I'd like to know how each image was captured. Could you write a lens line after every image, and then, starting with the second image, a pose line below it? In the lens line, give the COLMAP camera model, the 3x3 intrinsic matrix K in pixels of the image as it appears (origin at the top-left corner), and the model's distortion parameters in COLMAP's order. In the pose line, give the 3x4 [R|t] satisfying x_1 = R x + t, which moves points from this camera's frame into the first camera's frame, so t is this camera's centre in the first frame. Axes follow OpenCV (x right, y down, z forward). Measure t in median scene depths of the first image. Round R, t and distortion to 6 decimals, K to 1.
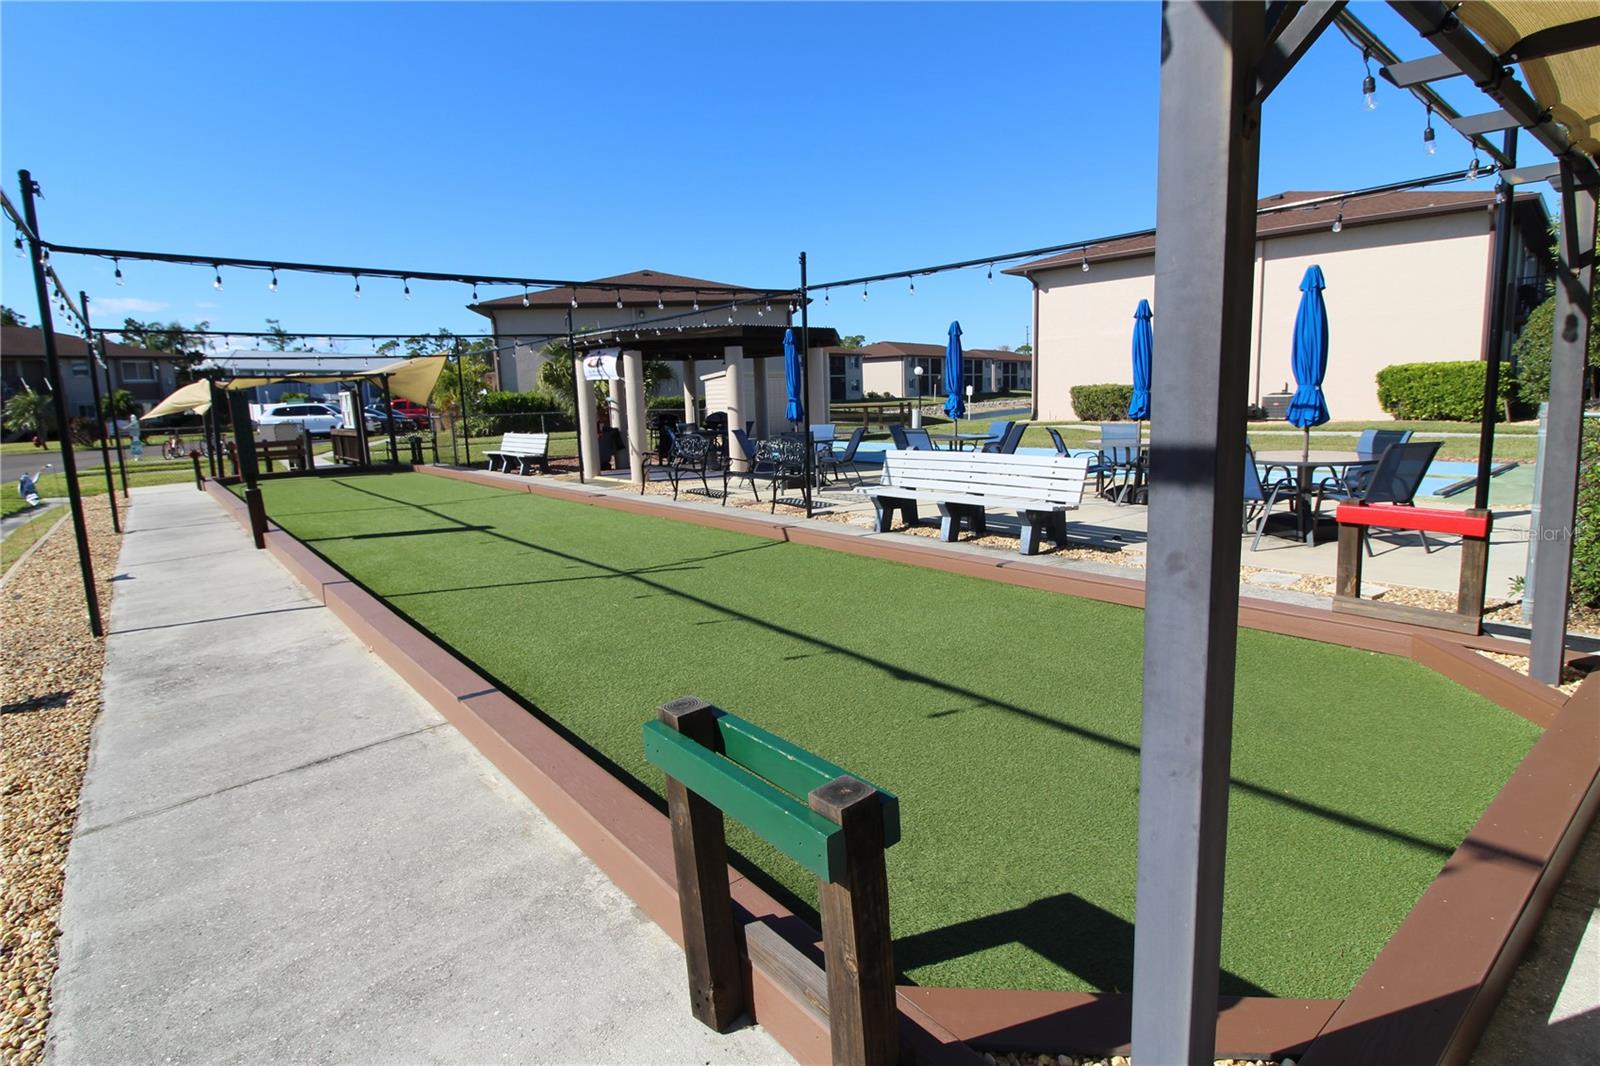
lens RADIAL K [[786.3, 0, 800.0], [0, 786.3, 533.0], [0, 0, 1]] dist [0.002157, -0.015717]
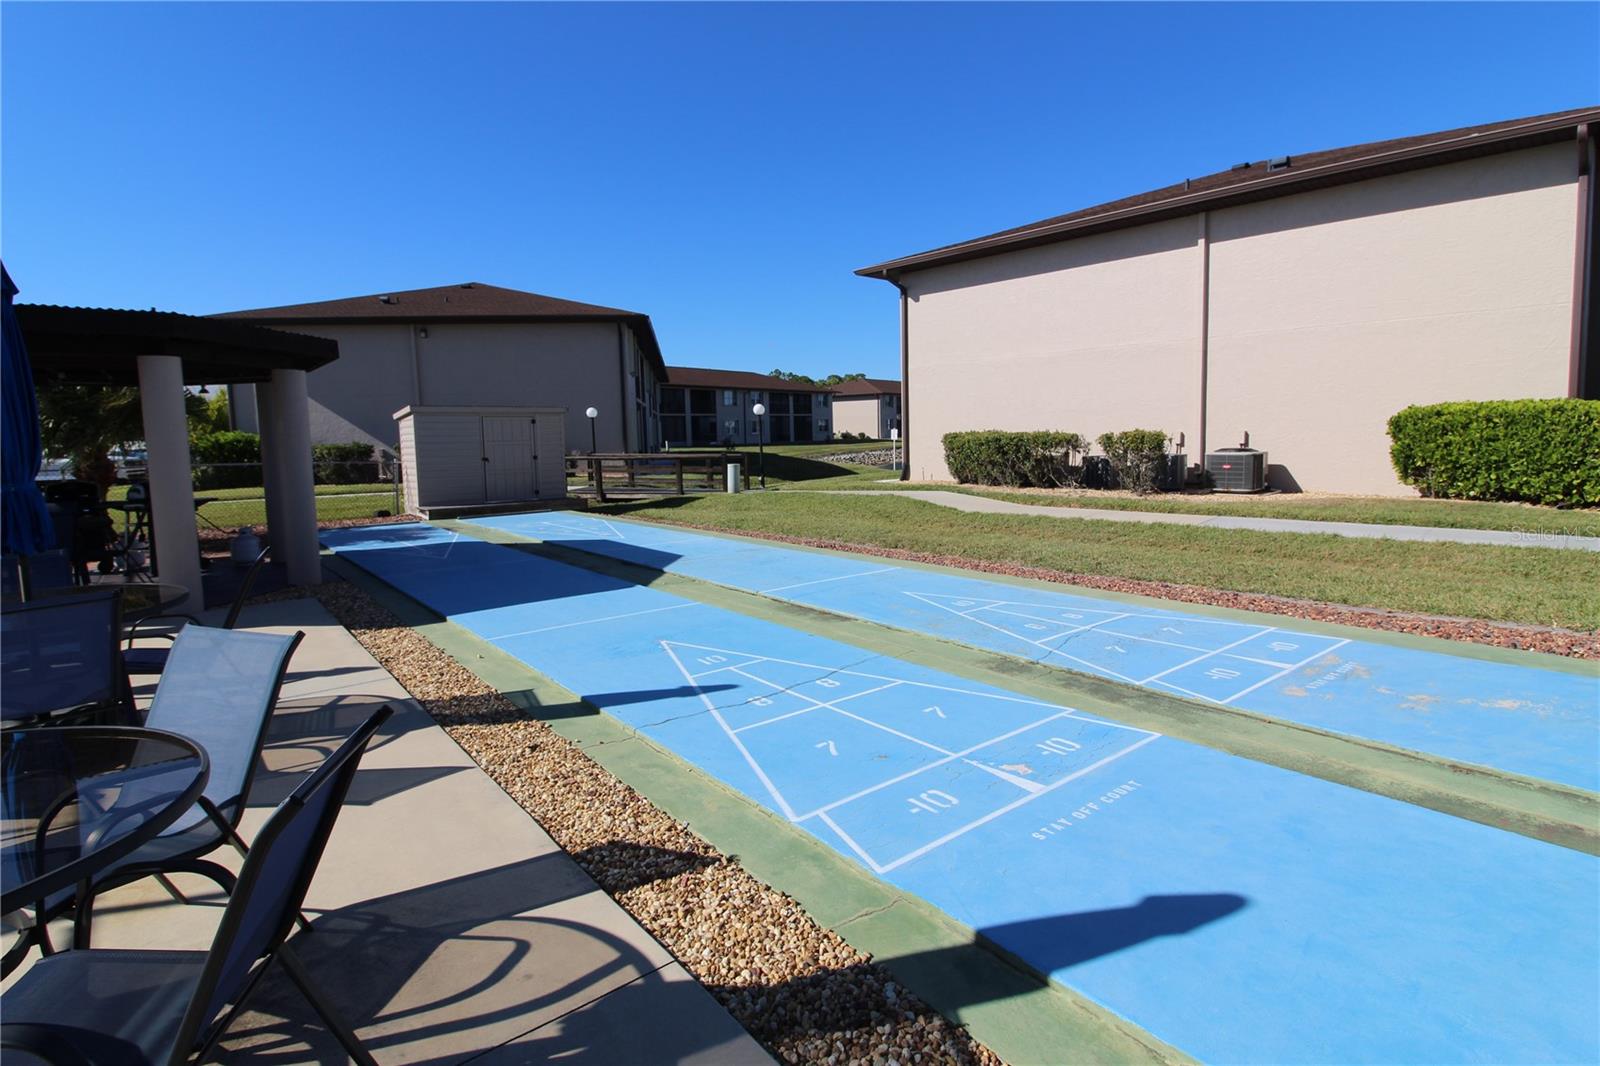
lens RADIAL K [[786.3, 0, 800.0], [0, 786.3, 533.0], [0, 0, 1]] dist [0.002157, -0.015717]
pose [[0.999674, 0.013022, -0.021947, 0.225877], [-0.014050, 0.998780, -0.047344, -0.061741], [0.021304, 0.047637, 0.998638, 0.298069]]
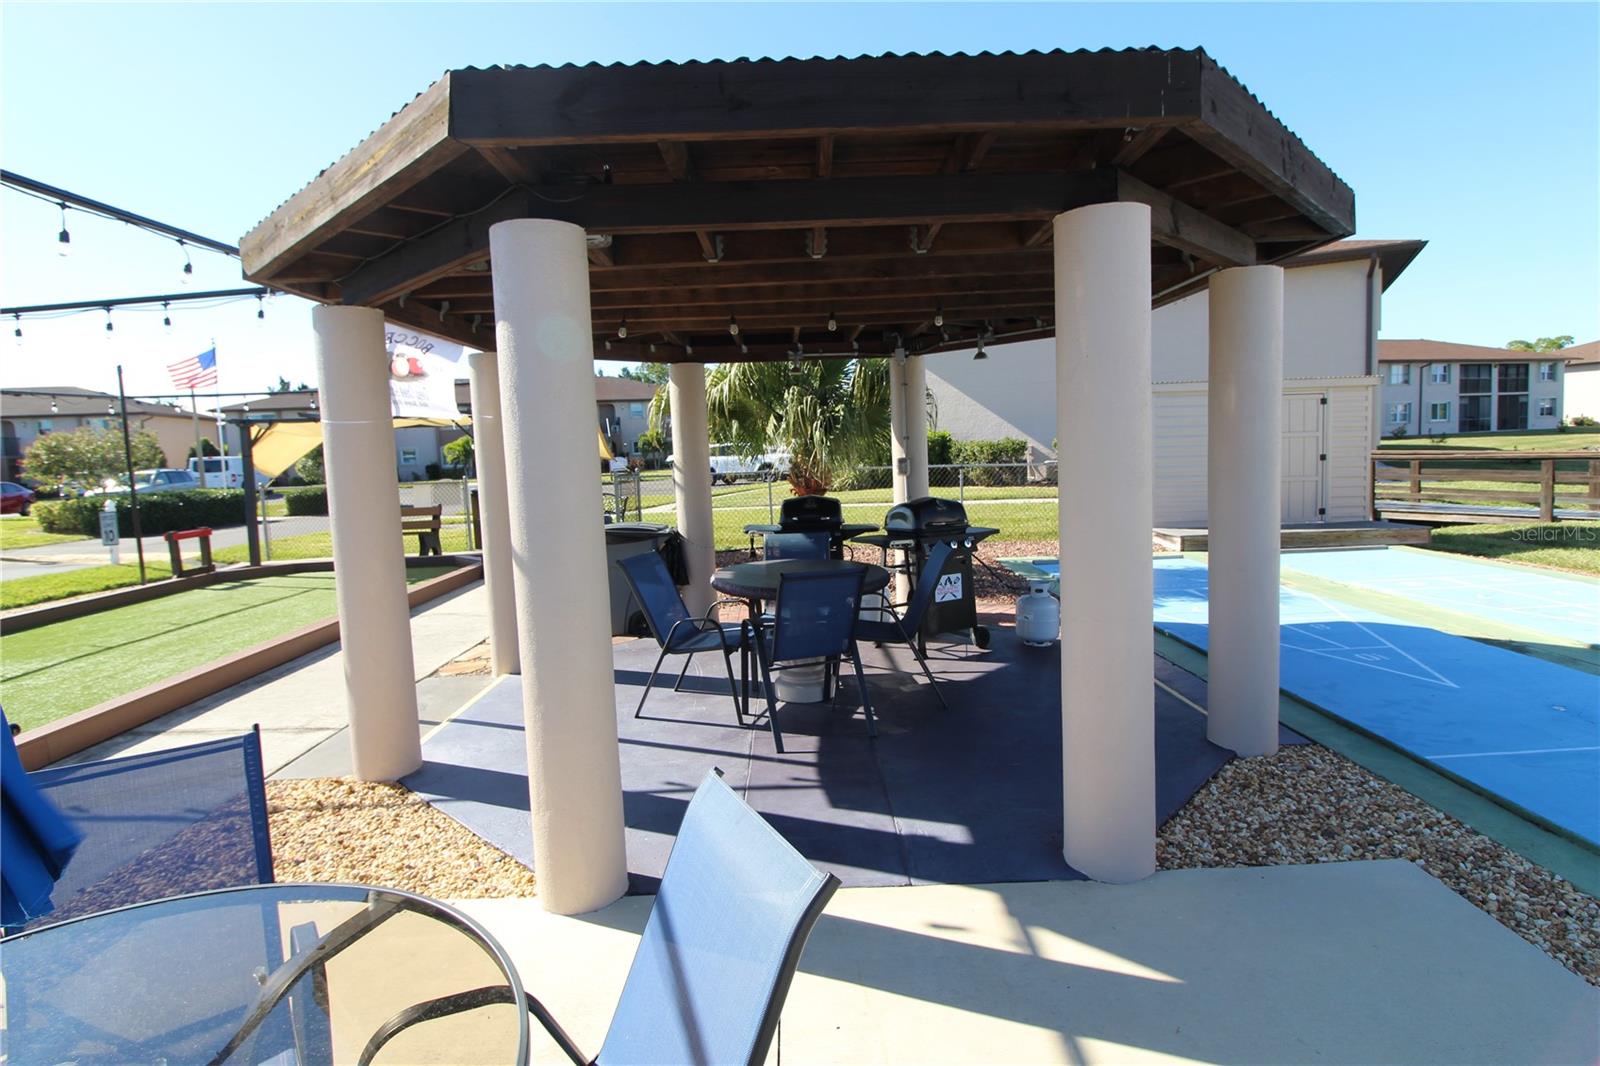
lens RADIAL K [[786.3, 0, 800.0], [0, 786.3, 533.0], [0, 0, 1]] dist [0.002157, -0.015717]
pose [[0.768200, 0.071889, -0.636161, 0.043470], [-0.096031, 0.995372, -0.003481, -0.084098], [0.632967, 0.063766, 0.771548, 0.448915]]
